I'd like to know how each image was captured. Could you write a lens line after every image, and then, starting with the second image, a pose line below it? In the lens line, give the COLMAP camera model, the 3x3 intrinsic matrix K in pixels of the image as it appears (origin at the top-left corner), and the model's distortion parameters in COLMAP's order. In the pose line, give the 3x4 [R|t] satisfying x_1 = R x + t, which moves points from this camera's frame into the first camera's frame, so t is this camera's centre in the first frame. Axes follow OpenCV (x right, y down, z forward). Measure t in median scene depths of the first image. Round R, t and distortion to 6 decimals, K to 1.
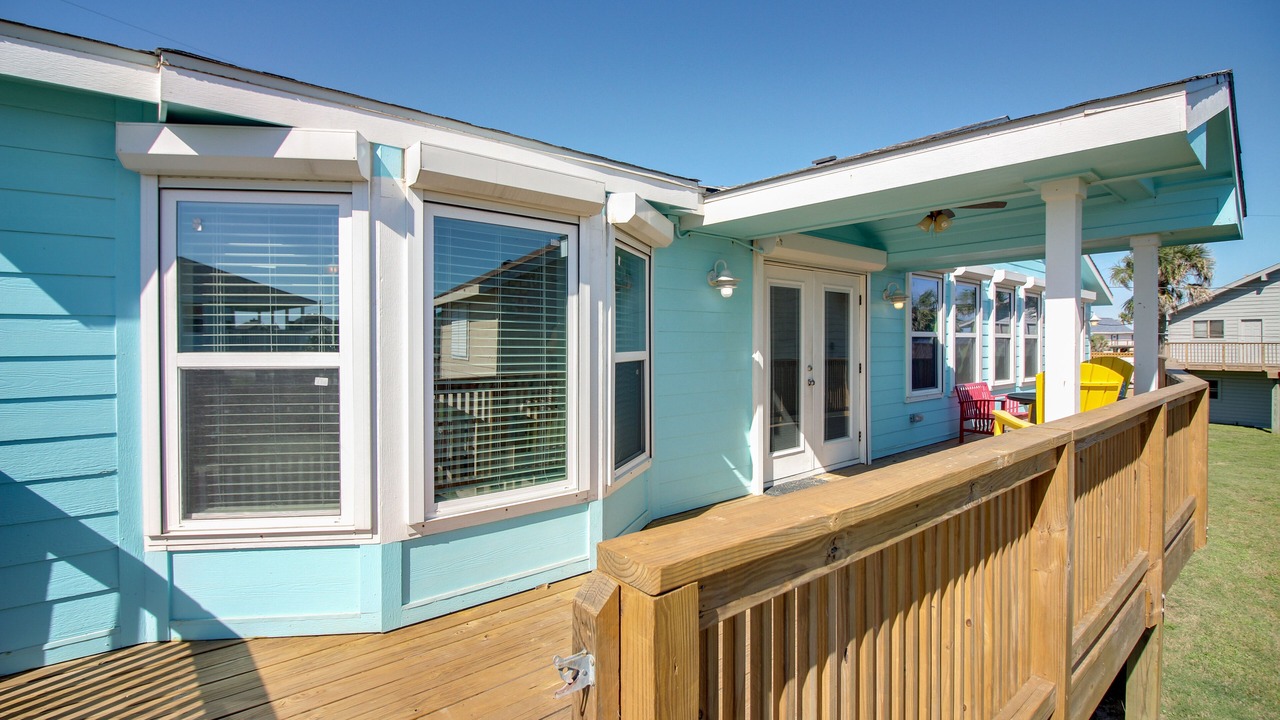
lens RADIAL K [[585.7, 0, 639.4], [0, 585.7, 357.7], [0, 0, 1]] dist [-0.003459, -0.001678]
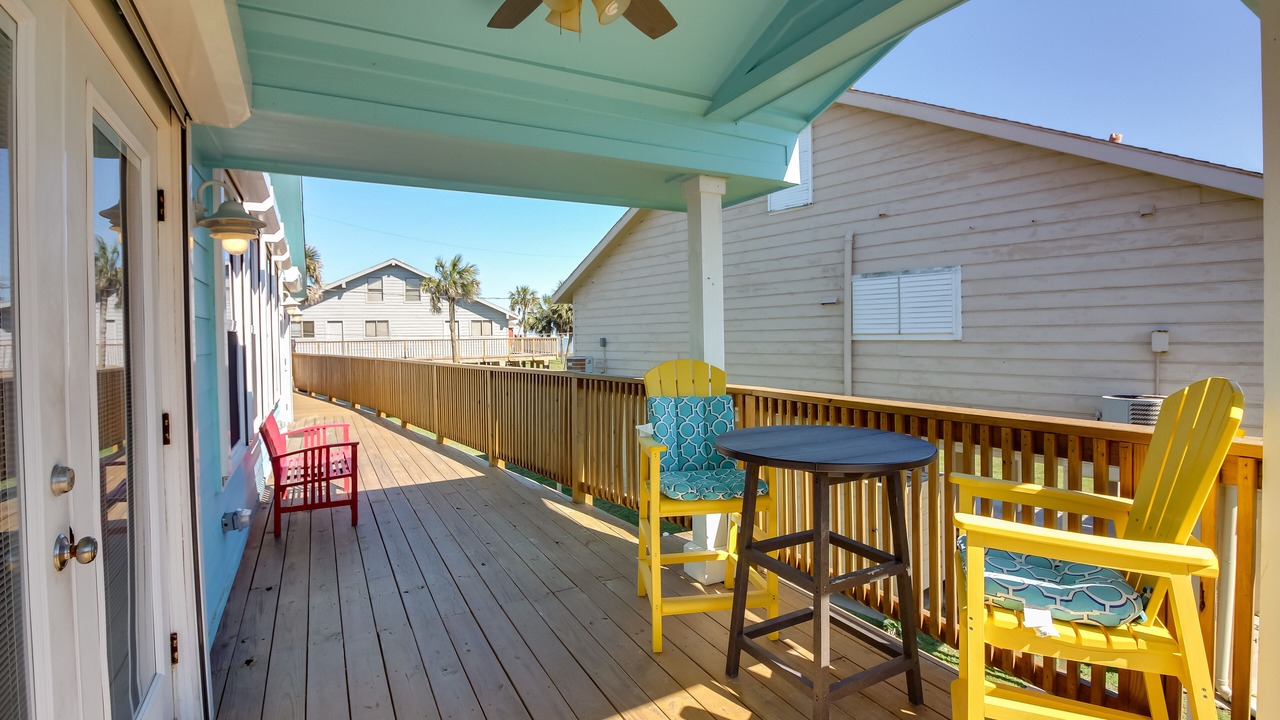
lens RADIAL K [[585.7, 0, 631.0], [0, 585.7, 355.8], [0, 0, 1]] dist [-0.003459, -0.001678]
pose [[0.207201, -0.028368, 0.977887, 0.110597], [0.030385, 0.999284, 0.022551, -0.016461], [-0.977826, 0.025041, 0.207914, 0.578323]]
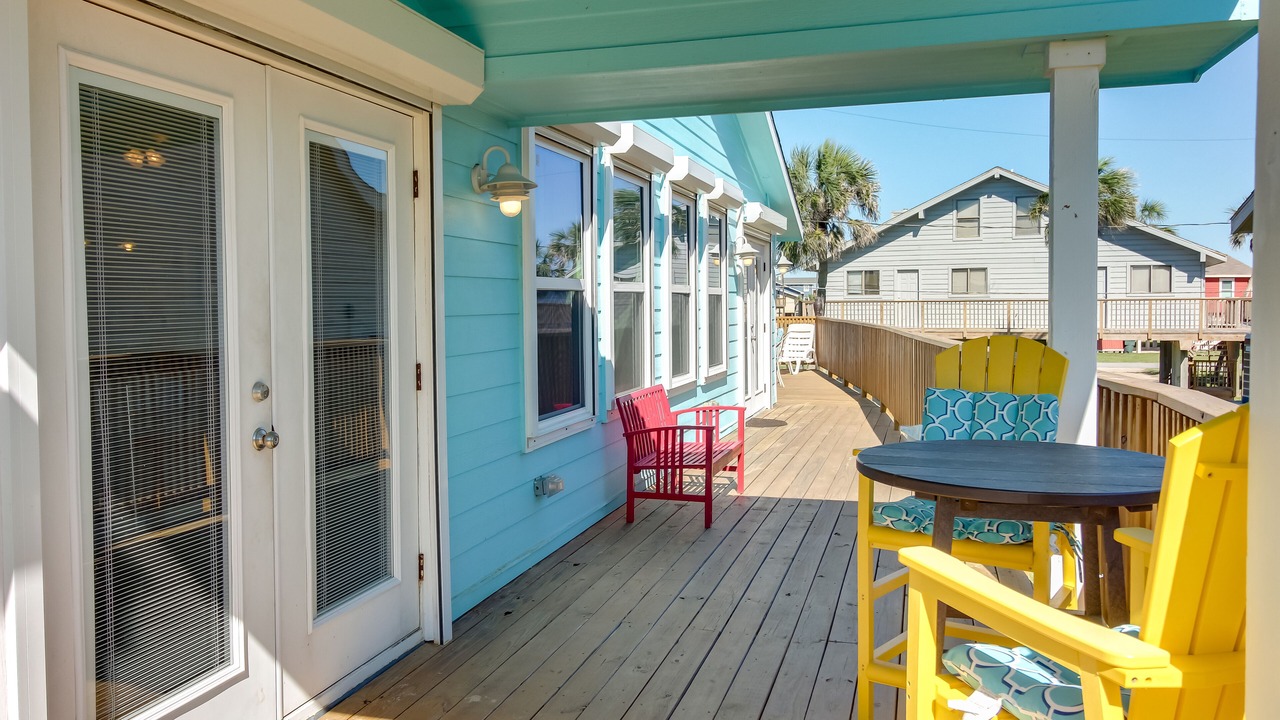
lens RADIAL K [[974.3, 0, 646.4], [0, 974.3, 358.6], [0, 0, 1]] dist [0.001407, -0.000222]
pose [[0.822526, -0.031426, 0.567859, 0.131393], [0.010513, 0.999142, 0.040066, -0.012886], [-0.568631, -0.026985, 0.822150, 0.367539]]
